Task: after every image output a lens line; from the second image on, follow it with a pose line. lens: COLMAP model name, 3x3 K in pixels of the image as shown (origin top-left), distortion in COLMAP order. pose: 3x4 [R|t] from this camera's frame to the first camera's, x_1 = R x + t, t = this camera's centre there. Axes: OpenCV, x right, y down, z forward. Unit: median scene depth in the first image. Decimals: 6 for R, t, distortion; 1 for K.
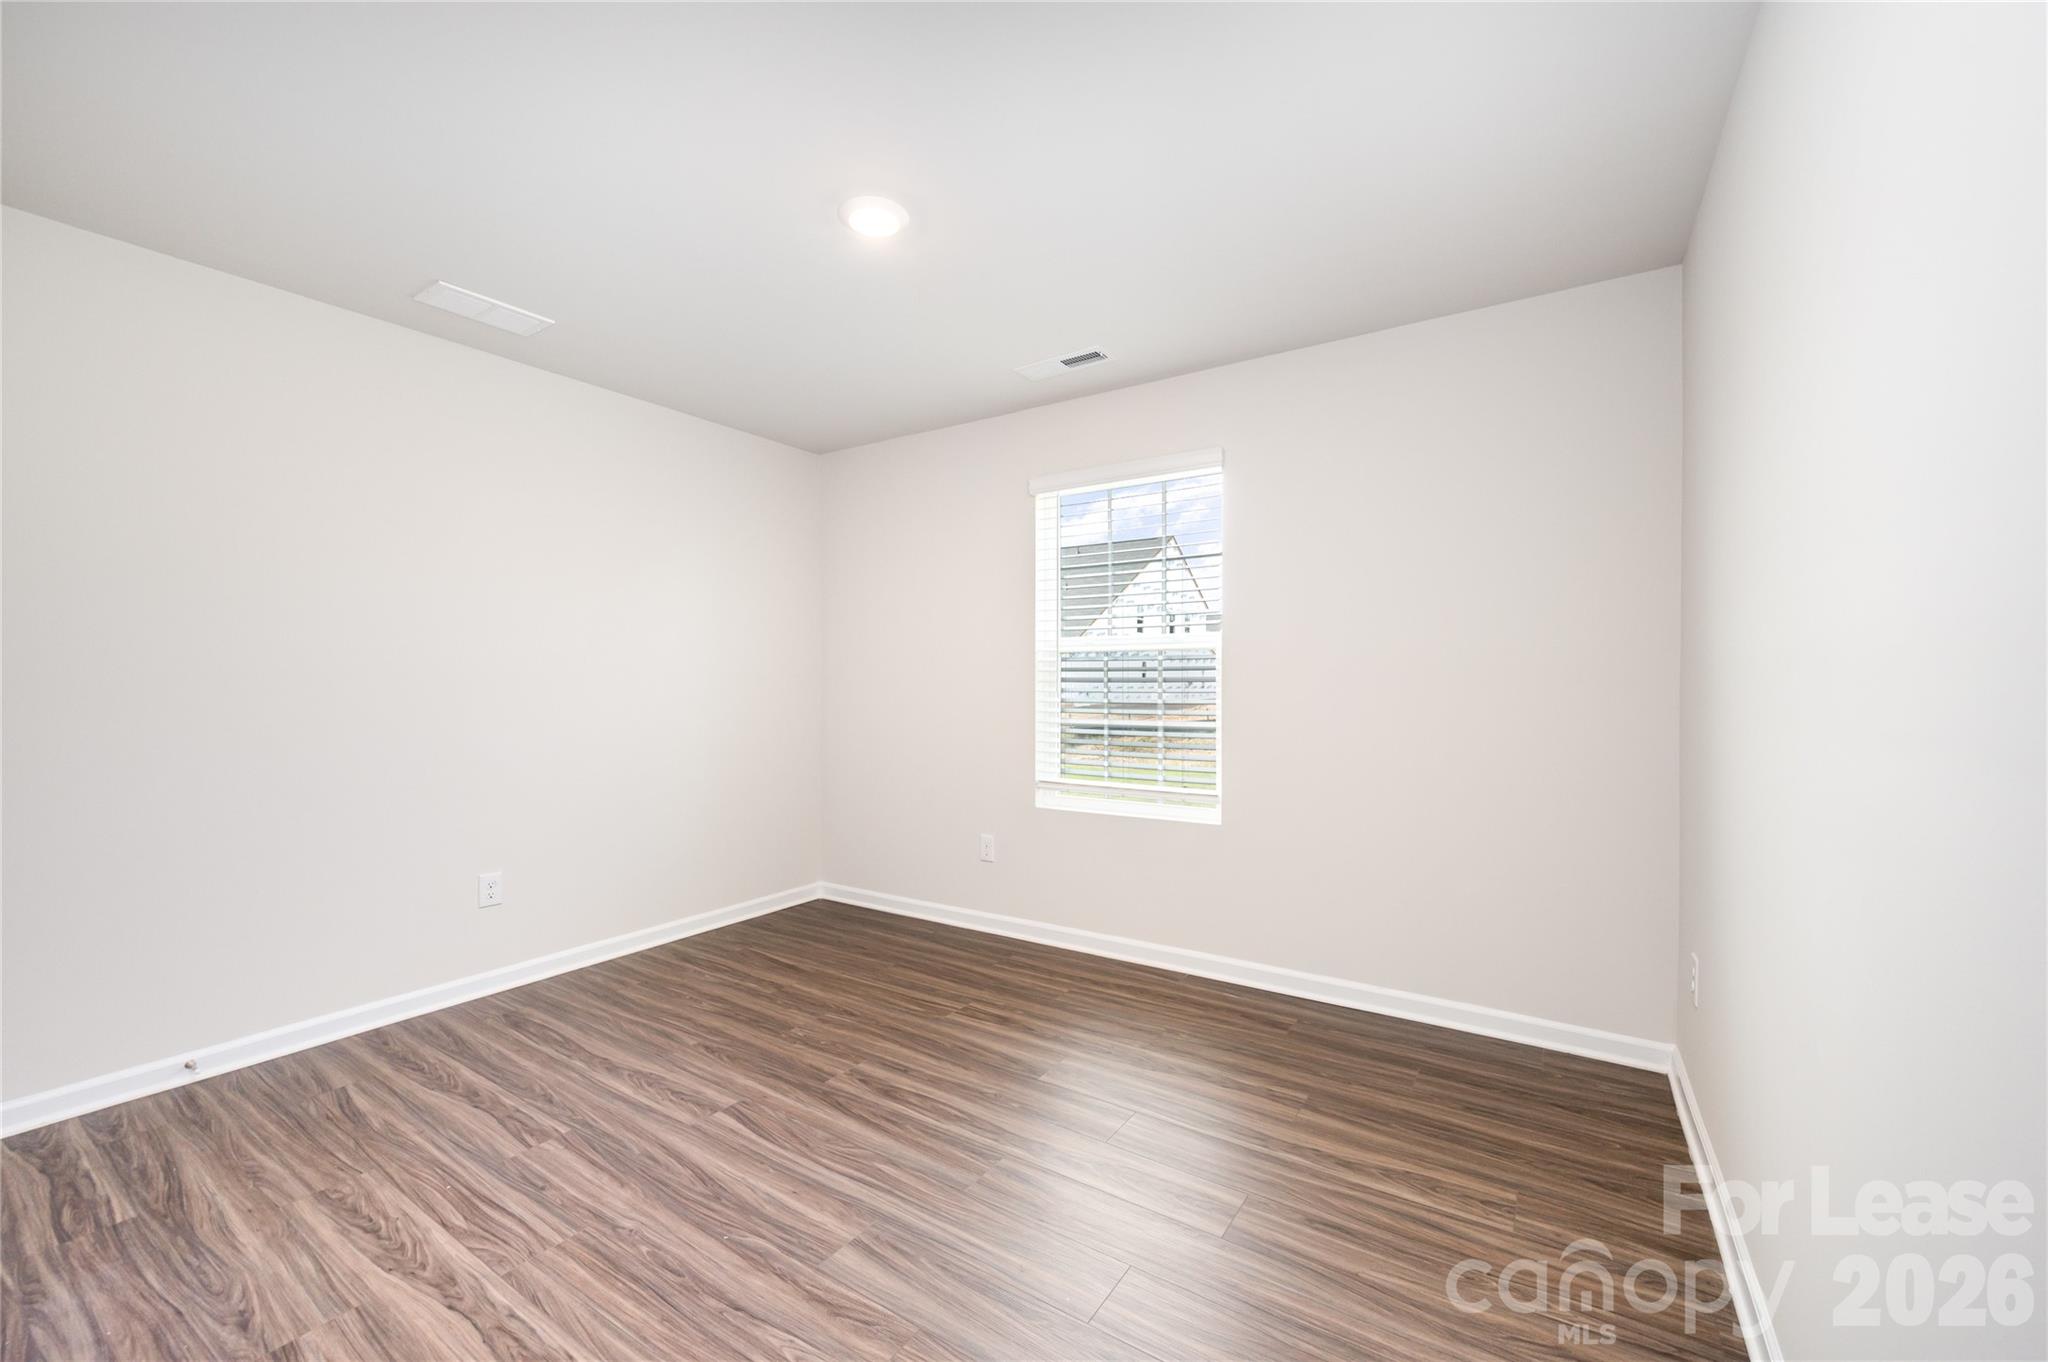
lens RADIAL K [[817.8, 0, 1029.6], [0, 817.8, 682.8], [0, 0, 1]] dist [0.001890, 0.000282]
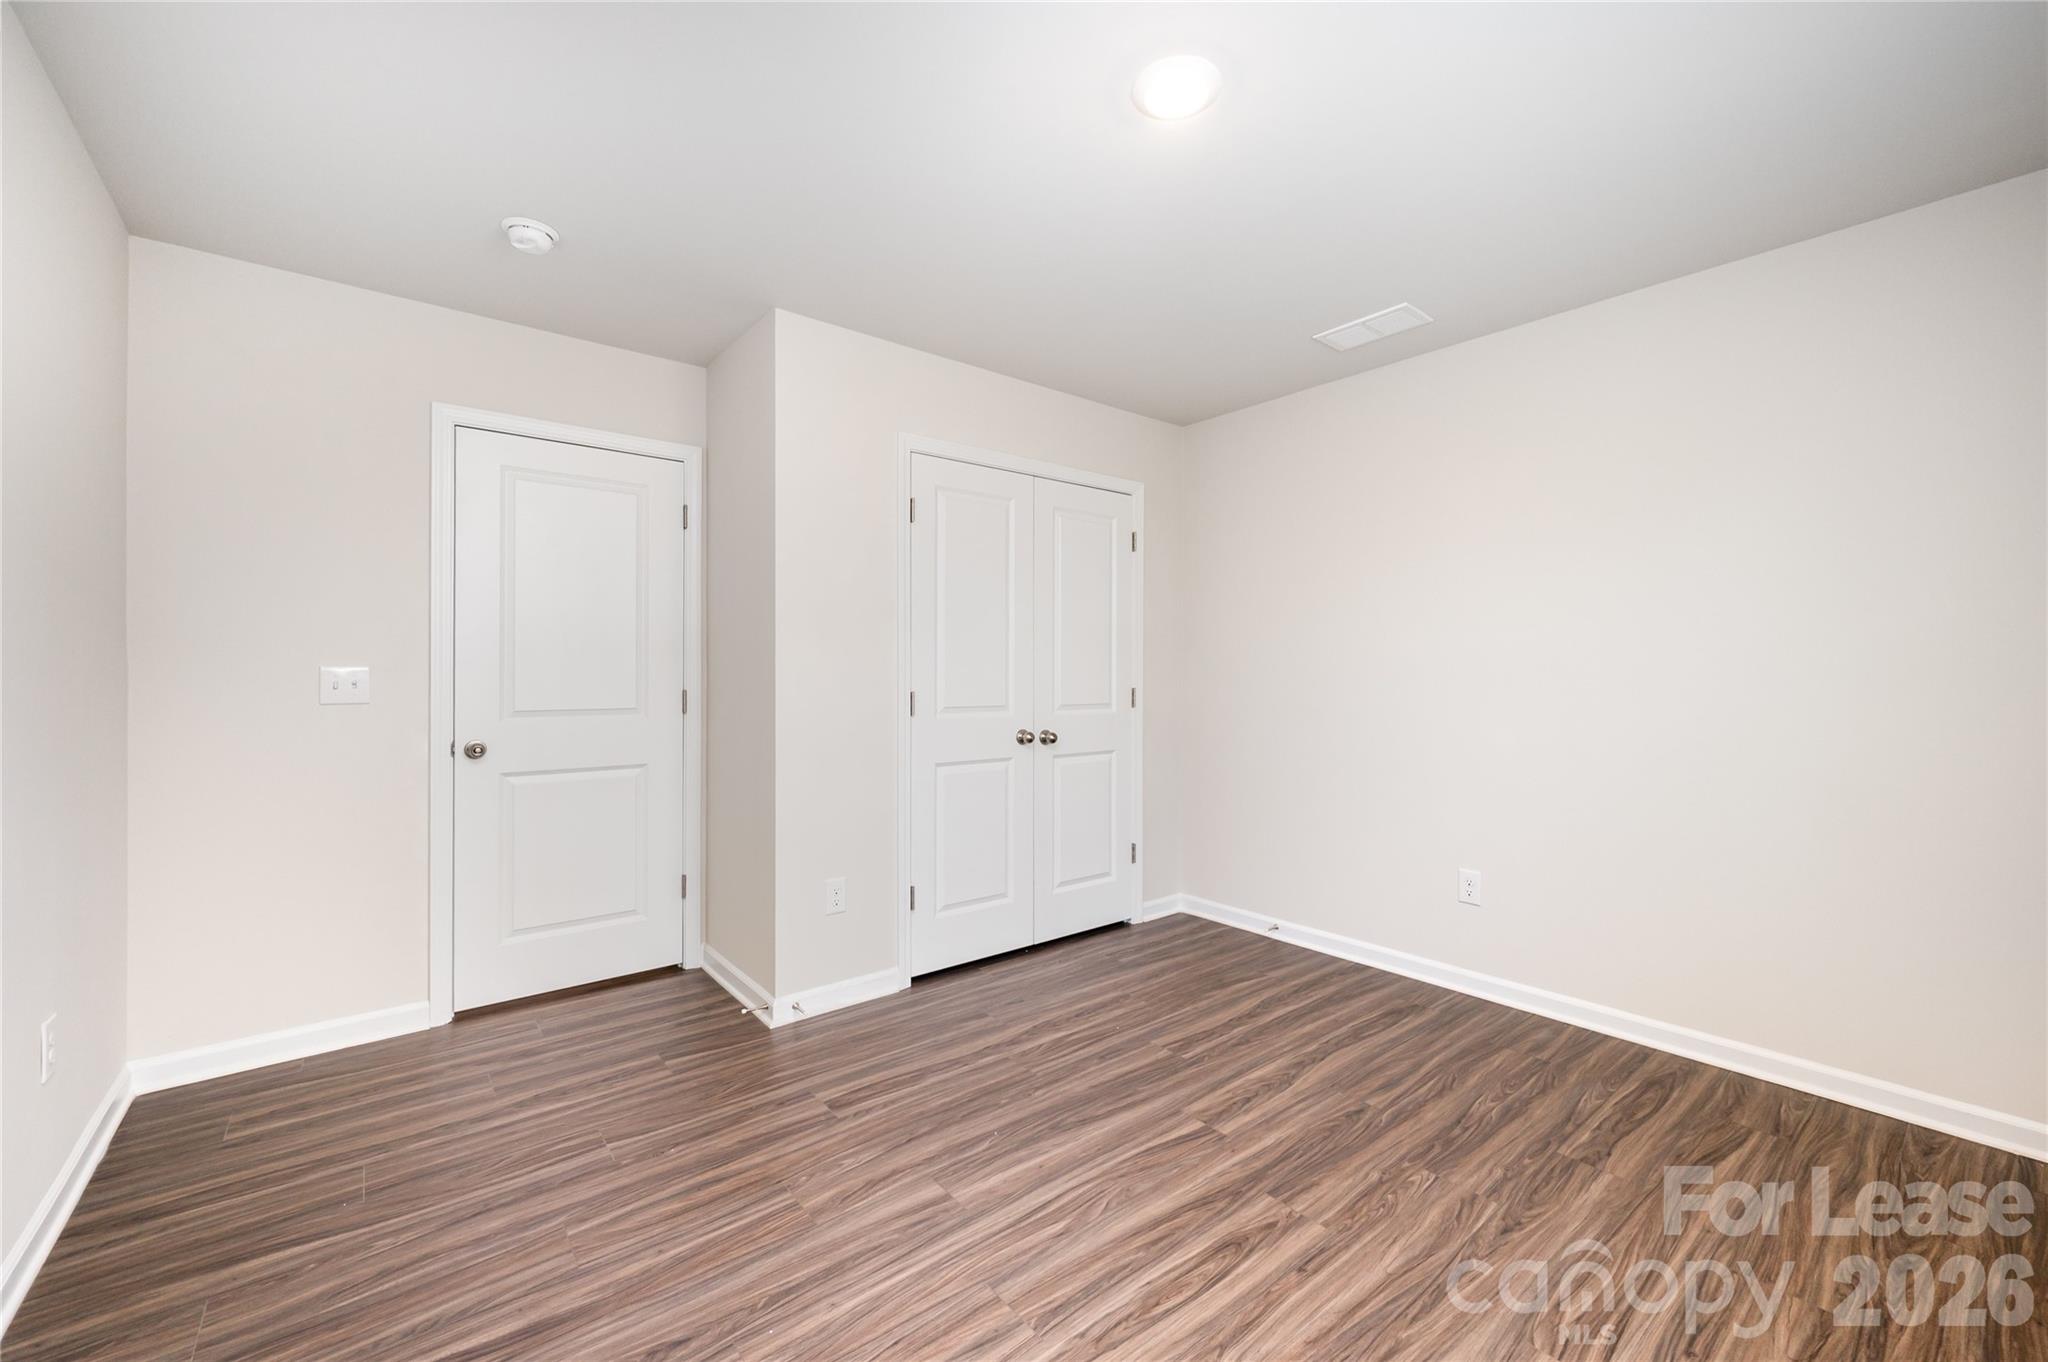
lens RADIAL K [[817.8, 0, 1029.6], [0, 817.8, 682.8], [0, 0, 1]] dist [0.001890, 0.000282]
pose [[-0.309263, 0.011562, -0.950906, 0.562076], [0.003966, 0.999933, 0.010868, -0.007077], [0.950968, -0.000410, -0.309288, 1.040947]]
